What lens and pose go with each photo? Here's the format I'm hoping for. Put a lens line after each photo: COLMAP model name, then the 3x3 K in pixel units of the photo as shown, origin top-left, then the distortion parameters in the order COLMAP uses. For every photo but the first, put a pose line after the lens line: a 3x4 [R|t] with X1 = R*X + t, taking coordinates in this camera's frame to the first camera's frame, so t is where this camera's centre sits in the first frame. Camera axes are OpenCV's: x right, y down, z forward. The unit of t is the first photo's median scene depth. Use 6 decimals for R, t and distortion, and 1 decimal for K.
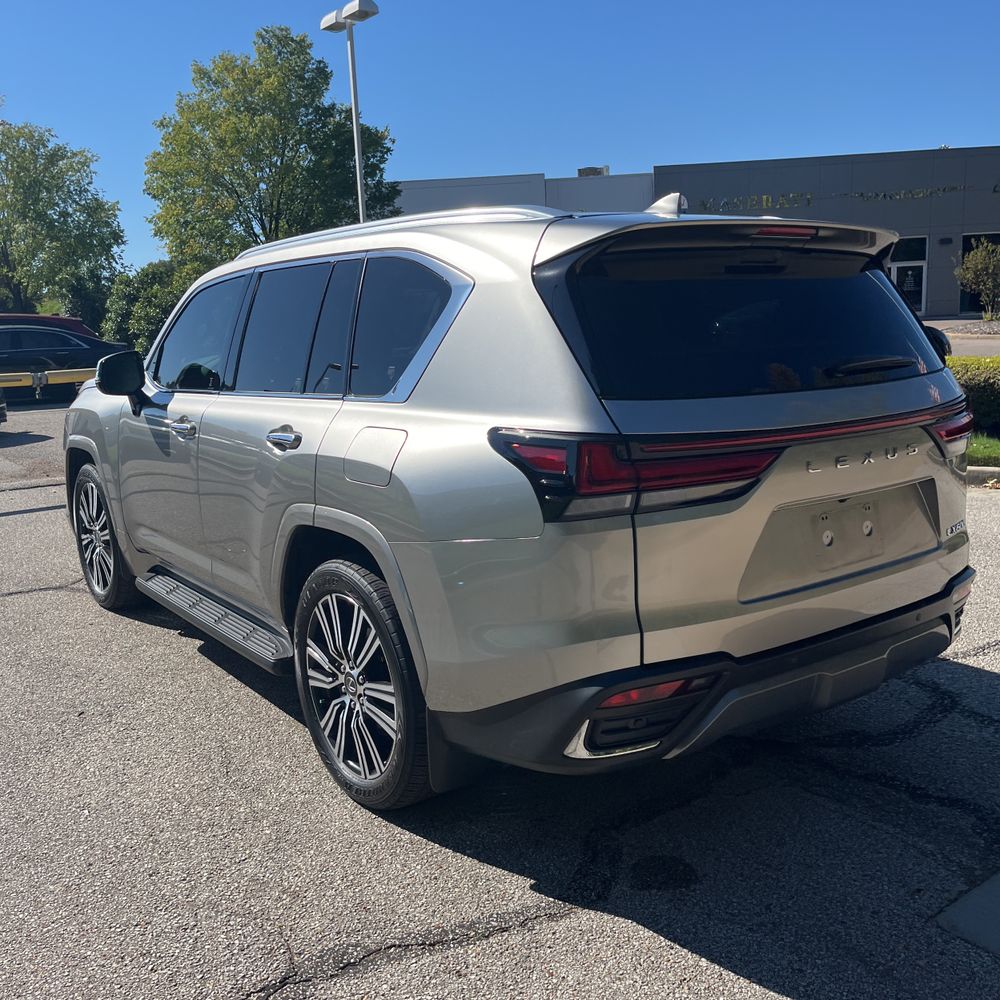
lens RADIAL K [[1011.4, 0, 499.9], [0, 1011.4, 516.6], [0, 0, 1]] dist [0.042043, -0.044371]
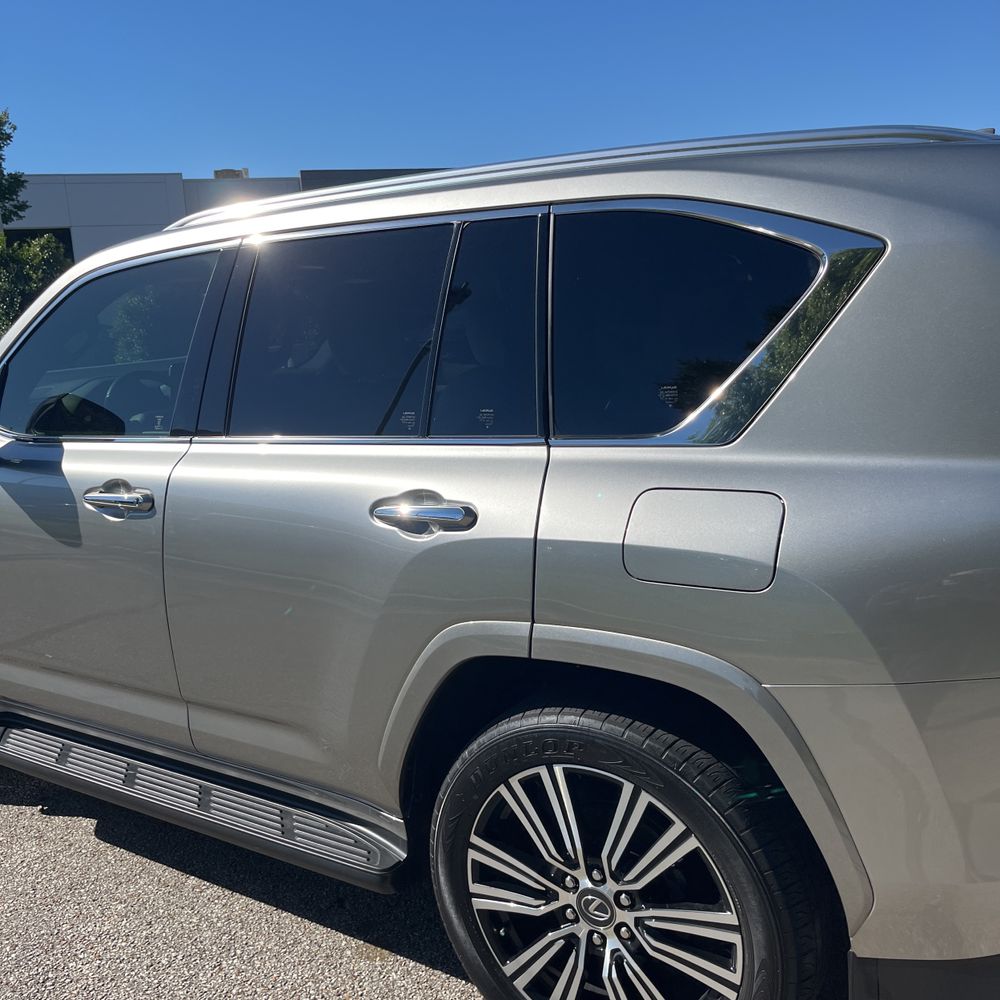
lens RADIAL K [[1010.5, 0, 517.5], [0, 1010.5, 504.5], [0, 0, 1]] dist [0.019125, -0.009917]
pose [[0.929230, -0.079791, 0.360784, -0.369361], [0.086691, 0.996231, -0.002951, -0.074344], [-0.359189, 0.034019, 0.932645, 0.414045]]
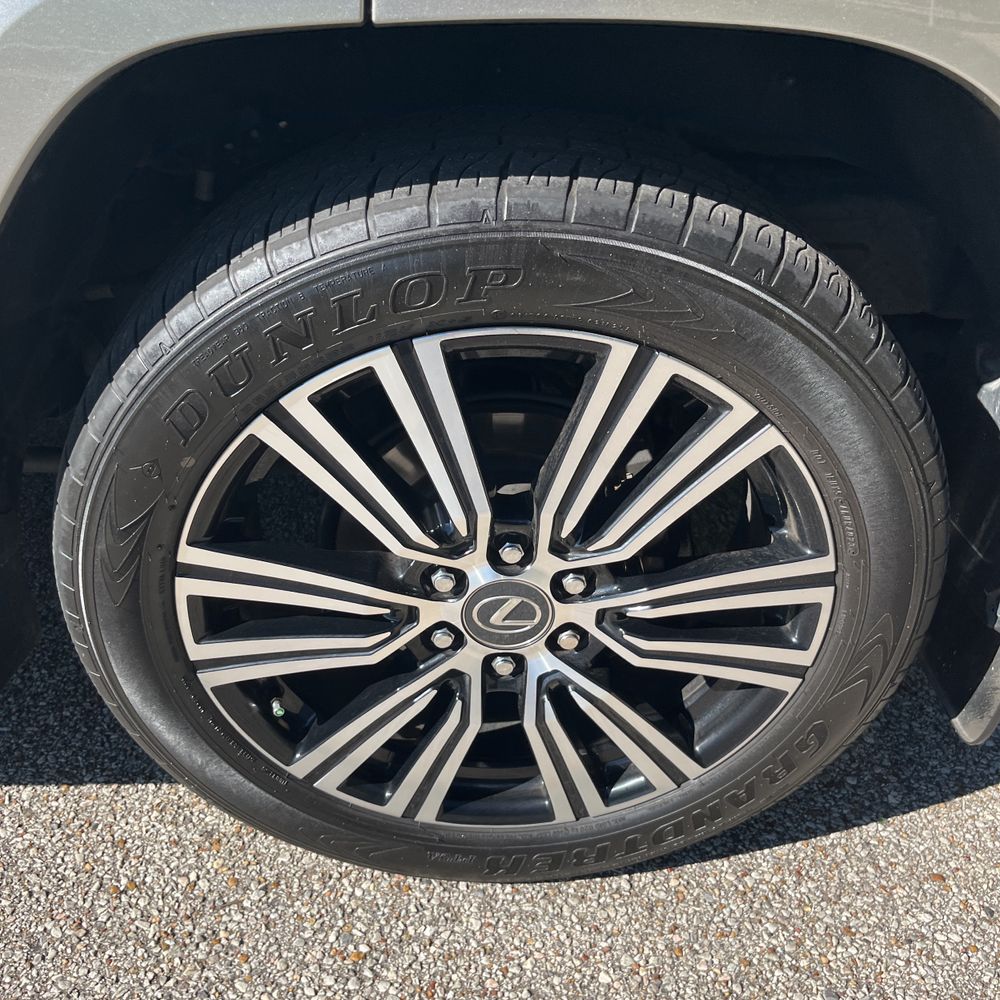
lens RADIAL K [[948.8, 0, 499.5], [0, 948.8, 460.4], [0, 0, 1]] dist [0.036991, -0.002418]
pose [[0.567097, -0.409044, 0.714901, -0.307377], [0.121986, 0.900105, 0.418246, 0.010053], [-0.814567, -0.149979, 0.560345, 0.805729]]
